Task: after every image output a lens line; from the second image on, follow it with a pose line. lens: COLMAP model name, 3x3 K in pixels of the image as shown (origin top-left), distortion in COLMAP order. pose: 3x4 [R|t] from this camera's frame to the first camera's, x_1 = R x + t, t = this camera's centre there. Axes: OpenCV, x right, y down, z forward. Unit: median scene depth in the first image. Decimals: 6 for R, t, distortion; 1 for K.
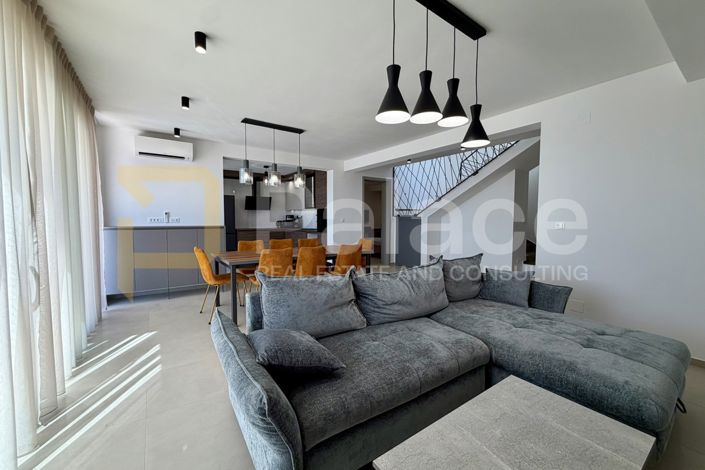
lens RADIAL K [[281.7, 0, 352.5], [0, 281.7, 235.0], [0, 0, 1]] dist [0.000532, 0.000059]
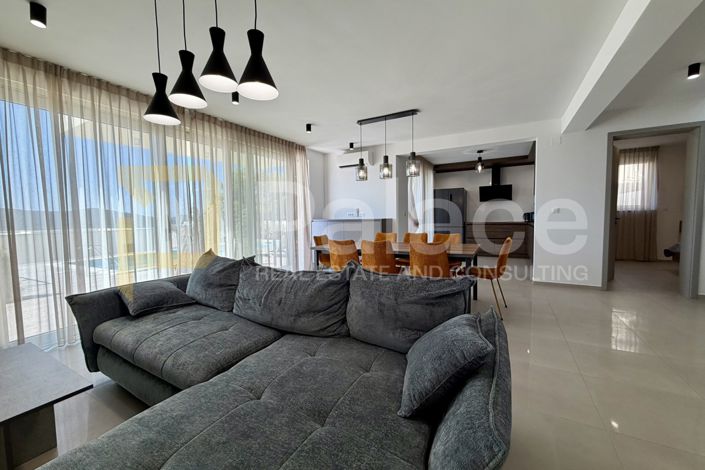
lens RADIAL K [[281.7, 0, 352.5], [0, 281.7, 235.0], [0, 0, 1]] dist [0.000532, 0.000059]
pose [[0.417894, 0.057698, -0.906662, 0.554671], [-0.032695, 0.998290, 0.048459, -0.023806], [0.907907, 0.009392, 0.419066, 0.468331]]
